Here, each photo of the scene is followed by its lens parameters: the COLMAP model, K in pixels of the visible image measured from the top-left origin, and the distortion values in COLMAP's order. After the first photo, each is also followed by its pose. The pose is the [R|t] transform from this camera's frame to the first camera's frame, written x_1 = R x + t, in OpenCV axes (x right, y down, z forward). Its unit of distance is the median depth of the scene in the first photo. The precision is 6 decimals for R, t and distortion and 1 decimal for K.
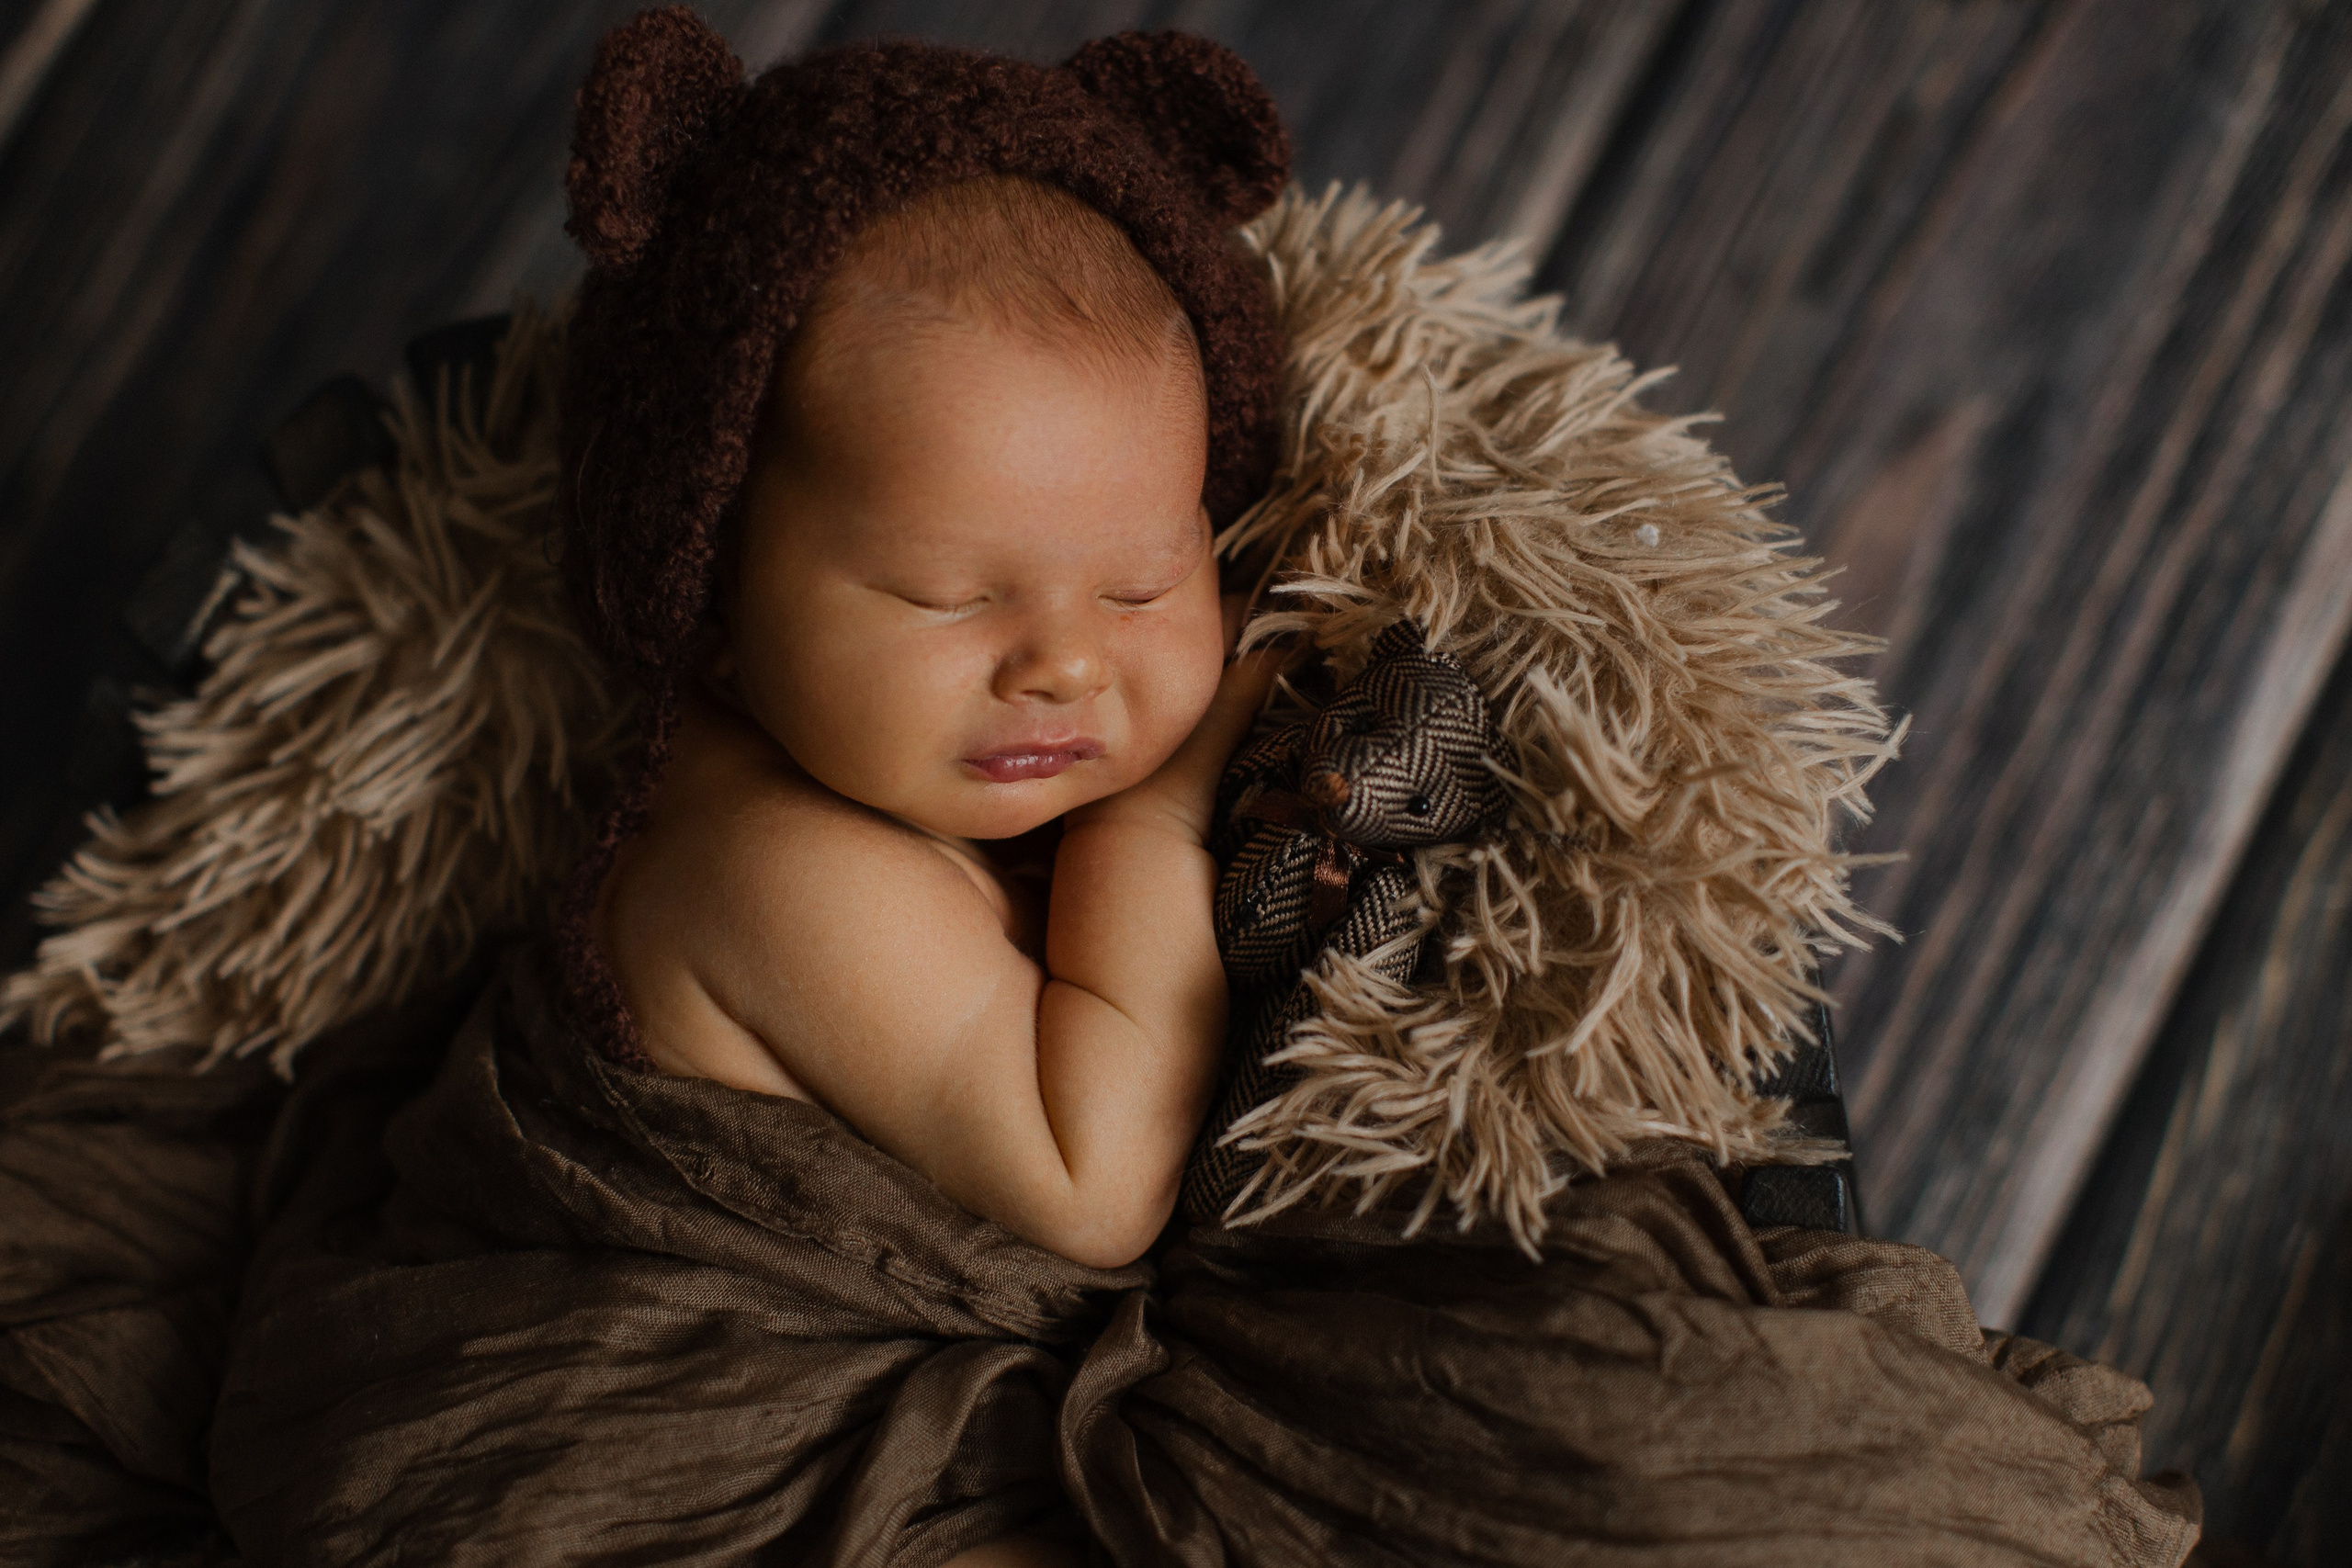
lens RADIAL K [[3541.0, 0, 1155.0], [0, 3541.0, 818.7], [0, 0, 1]] dist [0.002691, 0.000000]
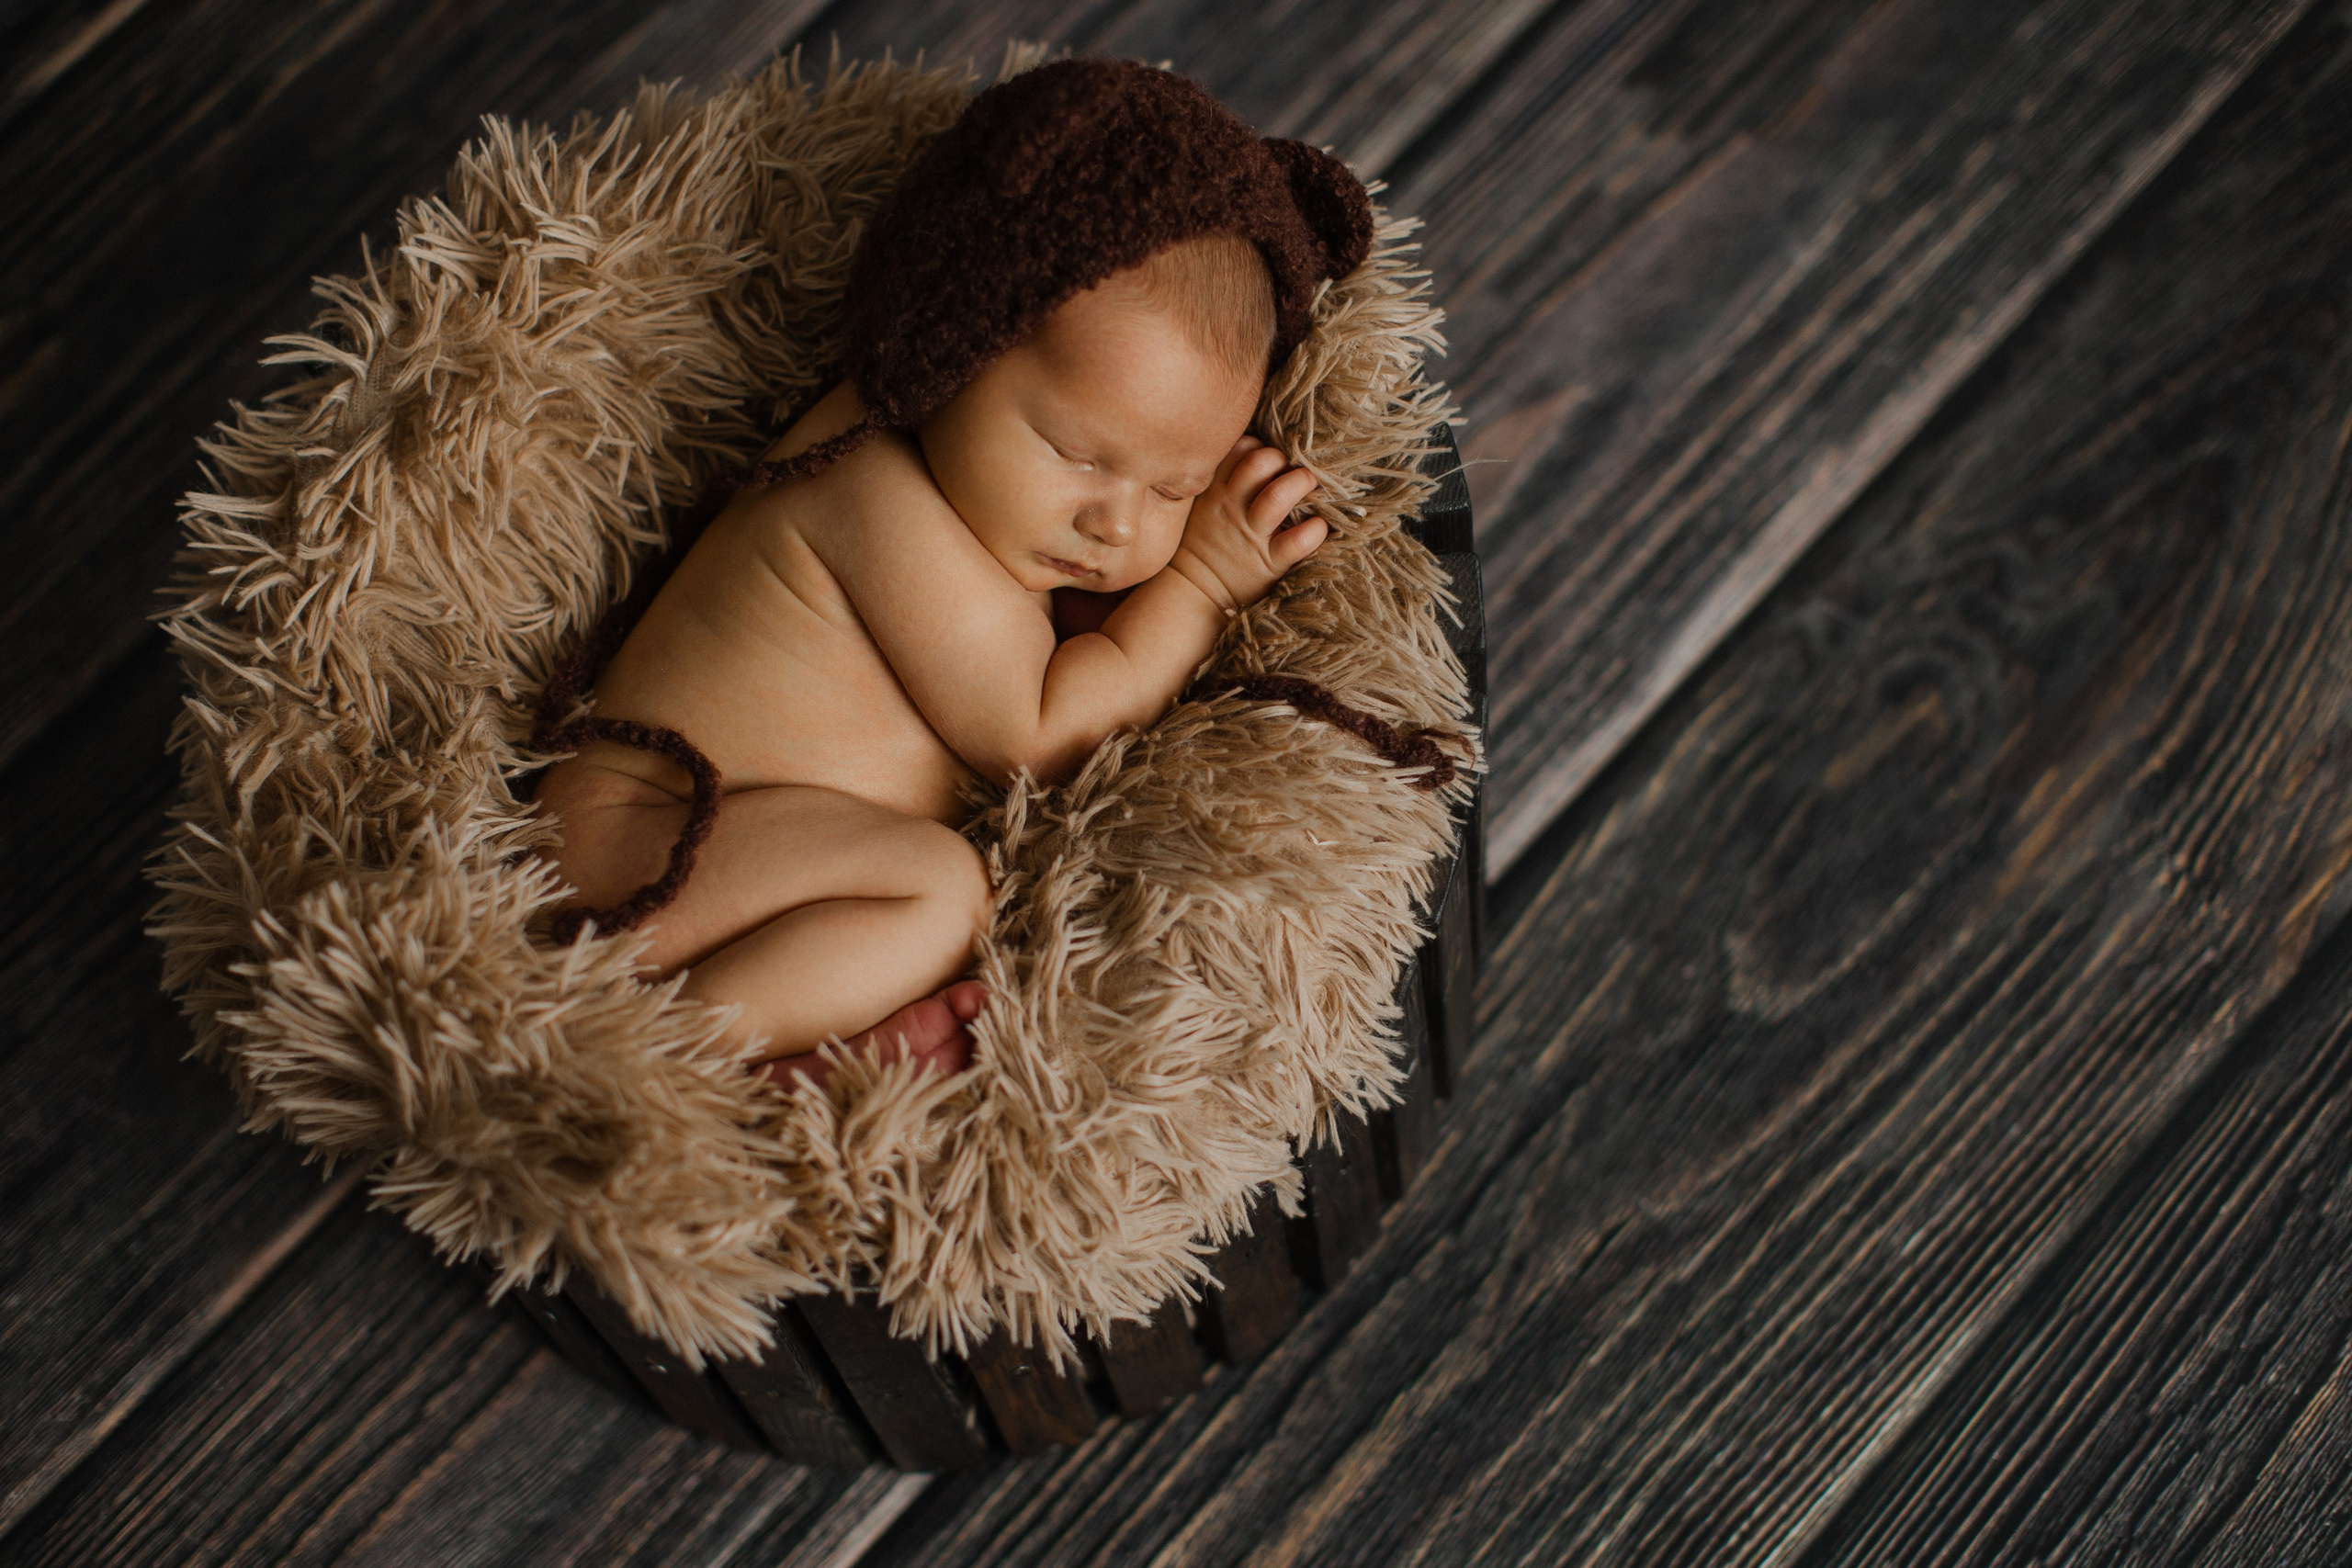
lens RADIAL K [[3541.0, 0, 1173.8], [0, 3541.0, 787.2], [0, 0, 1]] dist [0.002691, 0.000000]
pose [[0.960164, 0.276279, 0.041901, 0.064129], [-0.273132, 0.959560, -0.068137, 0.231880], [-0.059031, 0.053978, 0.996796, -0.551969]]
